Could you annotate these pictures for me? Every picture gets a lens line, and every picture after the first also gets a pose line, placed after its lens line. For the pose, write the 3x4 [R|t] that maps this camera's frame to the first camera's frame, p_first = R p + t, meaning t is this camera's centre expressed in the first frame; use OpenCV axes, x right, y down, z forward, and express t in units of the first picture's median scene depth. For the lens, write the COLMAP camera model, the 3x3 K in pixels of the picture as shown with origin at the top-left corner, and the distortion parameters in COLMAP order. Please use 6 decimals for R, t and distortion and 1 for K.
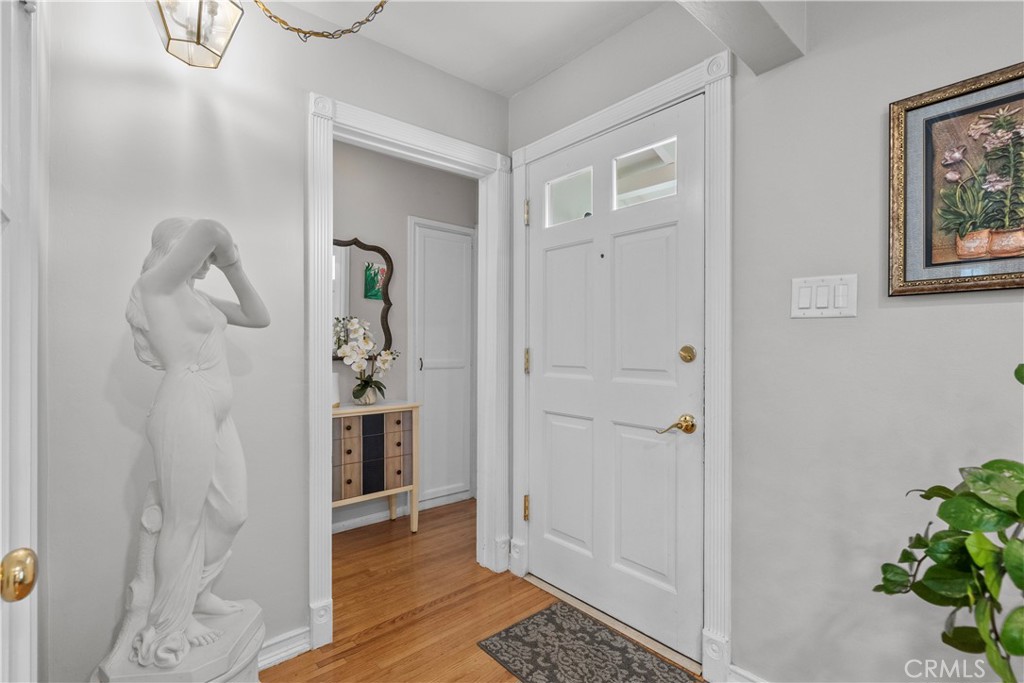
lens RADIAL K [[478.2, 0, 512.0], [0, 478.2, 346.2], [0, 0, 1]] dist [-0.000387, 0.000032]
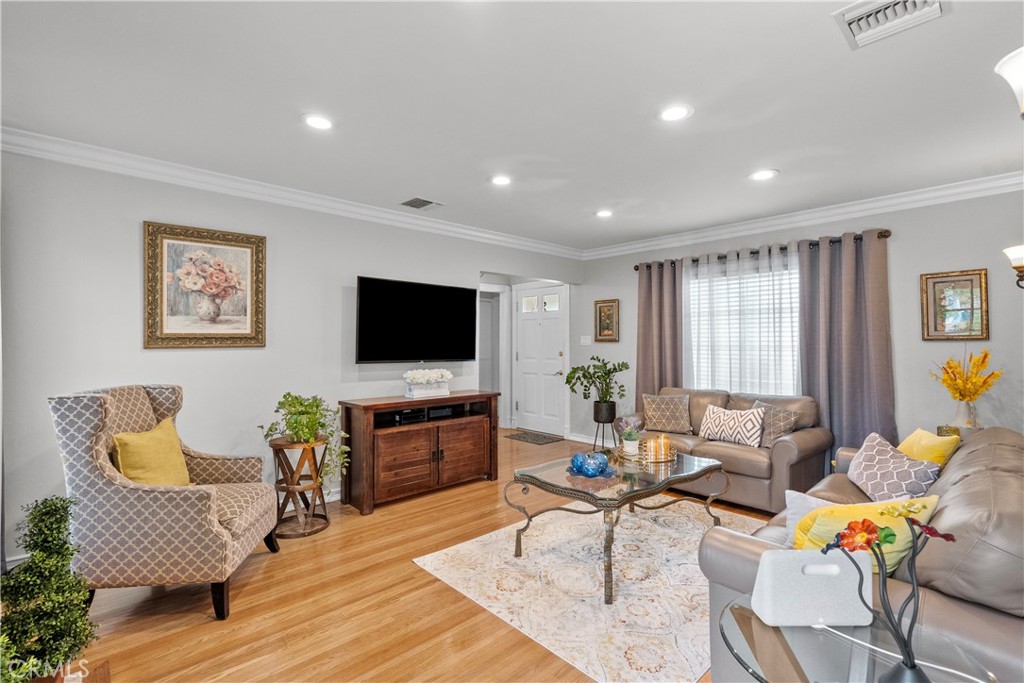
lens RADIAL K [[464.6, 0, 517.0], [0, 464.6, 343.2], [0, 0, 1]] dist [-0.000901, 0.000400]
pose [[0.999004, -0.001808, 0.044587, -0.168724], [0.001915, 0.999995, -0.002358, -0.073205], [-0.044583, 0.002441, 0.999003, -3.264088]]
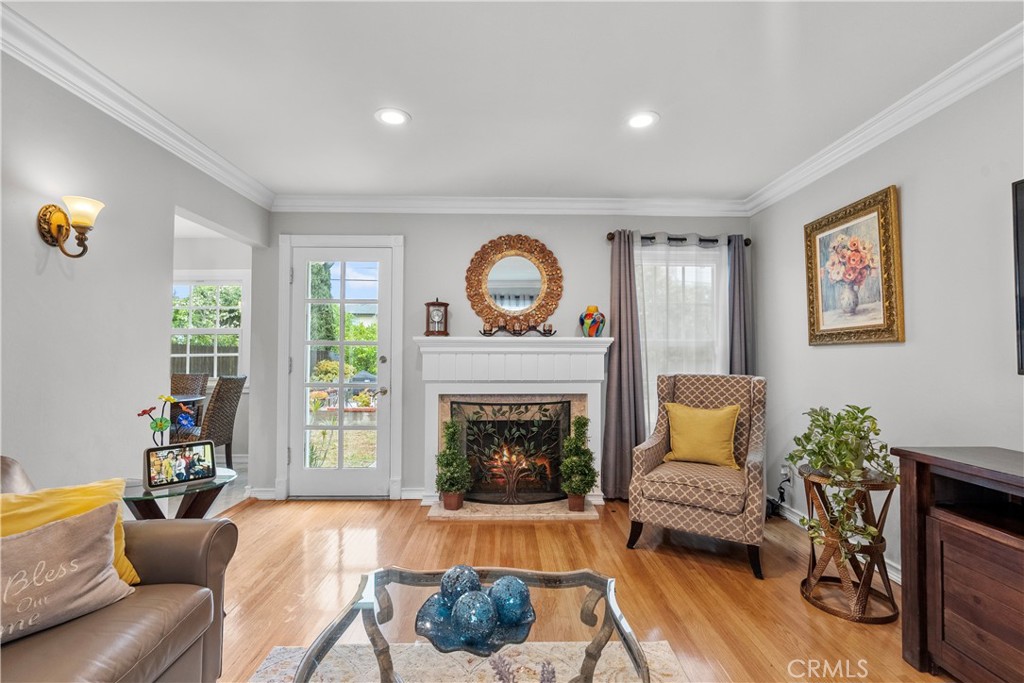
lens RADIAL K [[464.6, 0, 517.0], [0, 464.6, 343.2], [0, 0, 1]] dist [-0.000901, 0.000400]
pose [[-0.633253, -0.022064, -0.773631, 0.826127], [-0.002934, 0.999655, -0.026109, -0.007536], [0.773940, -0.014264, -0.633099, -0.751775]]
